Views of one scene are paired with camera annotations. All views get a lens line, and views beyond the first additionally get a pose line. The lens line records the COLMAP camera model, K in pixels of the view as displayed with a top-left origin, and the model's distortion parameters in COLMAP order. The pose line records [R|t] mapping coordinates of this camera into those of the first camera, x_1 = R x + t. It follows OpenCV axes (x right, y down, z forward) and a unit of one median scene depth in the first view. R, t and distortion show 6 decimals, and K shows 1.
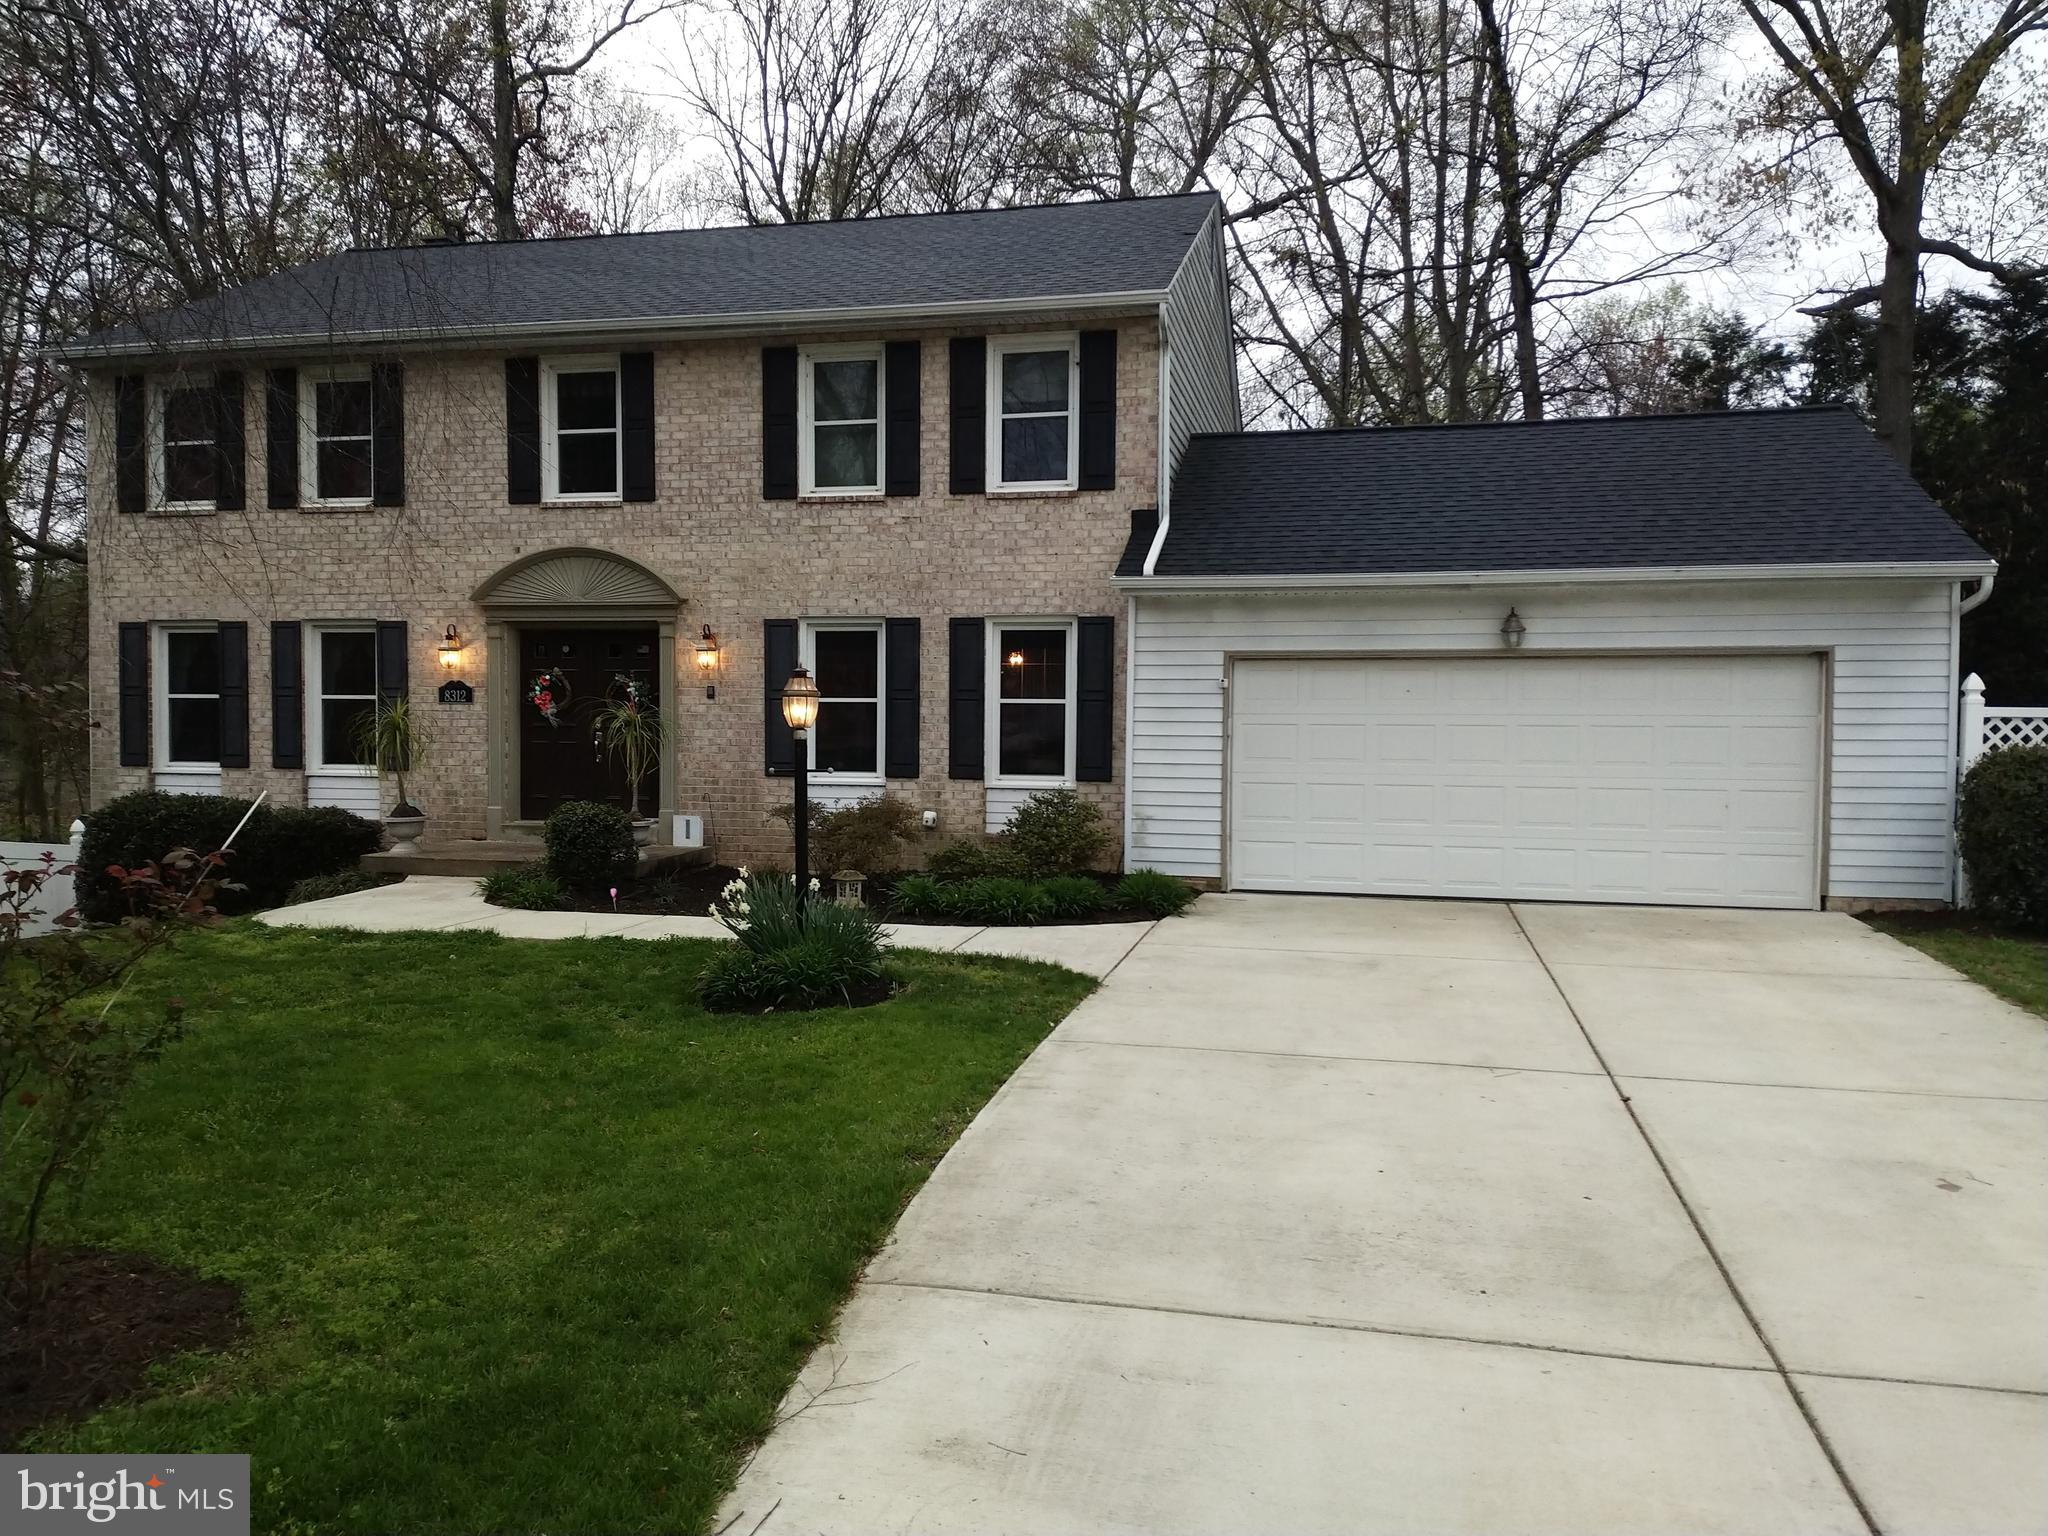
lens RADIAL K [[1523.7, 0, 1019.7], [0, 1523.7, 777.0], [0, 0, 1]] dist [0.064422, -0.078434]
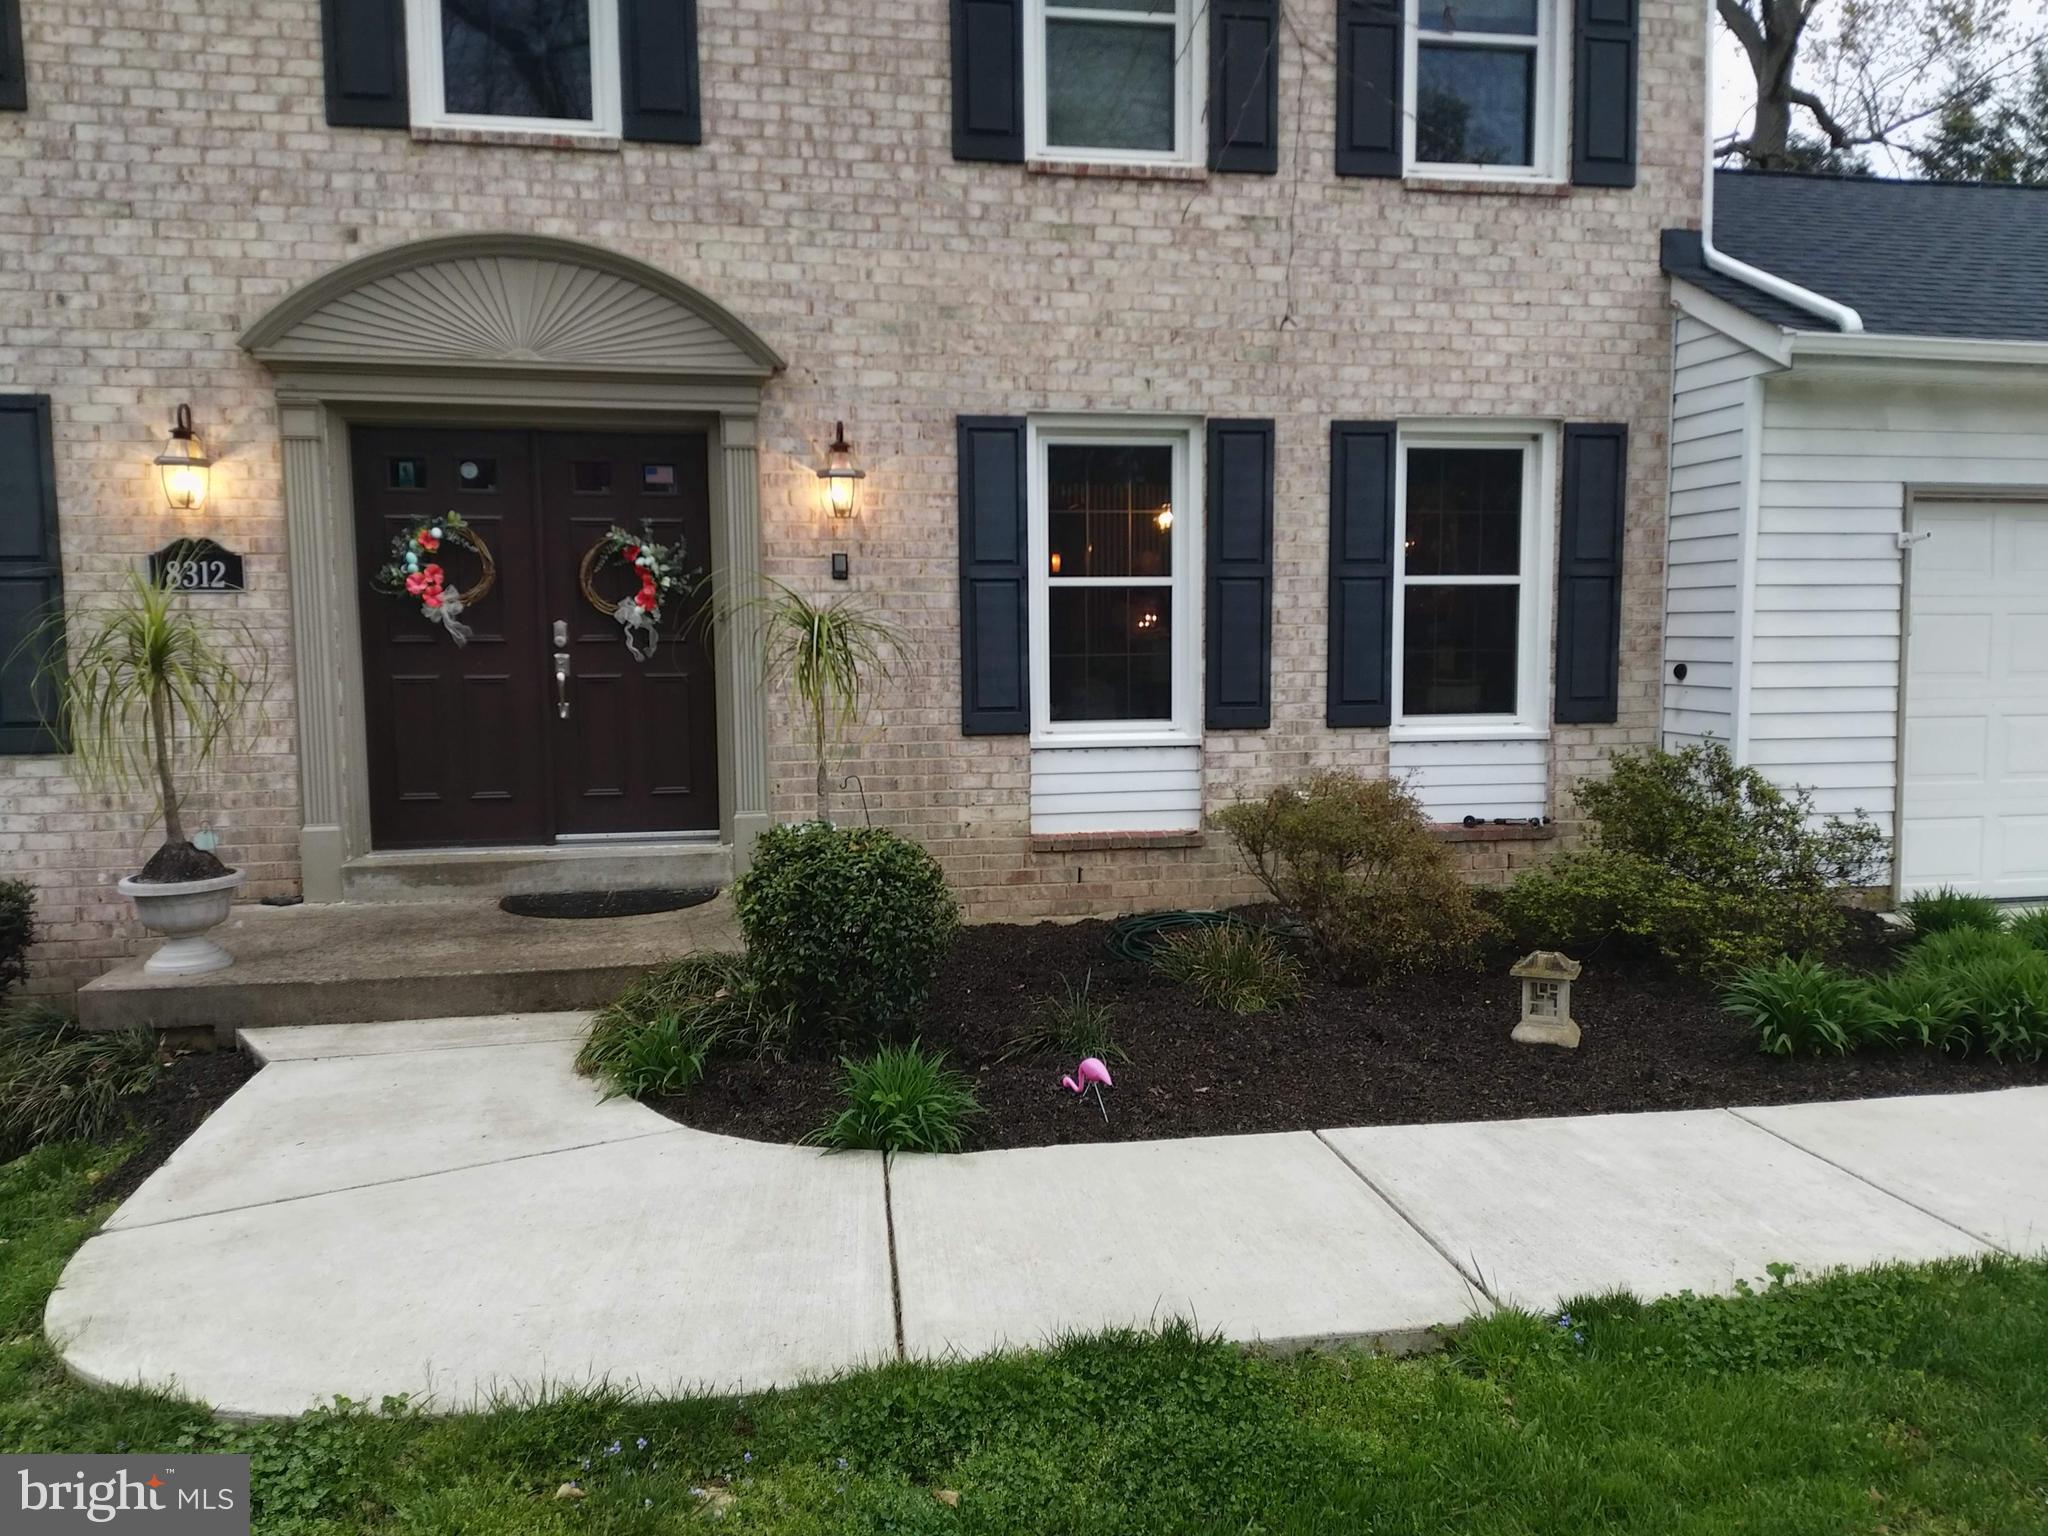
lens RADIAL K [[1523.7, 0, 1037.2], [0, 1523.7, 773.7], [0, 0, 1]] dist [0.064422, -0.078434]
pose [[0.920384, -0.048765, 0.387963, -0.337689], [0.028794, 0.997952, 0.057128, -0.015847], [-0.389954, -0.041409, 0.919903, 0.534895]]
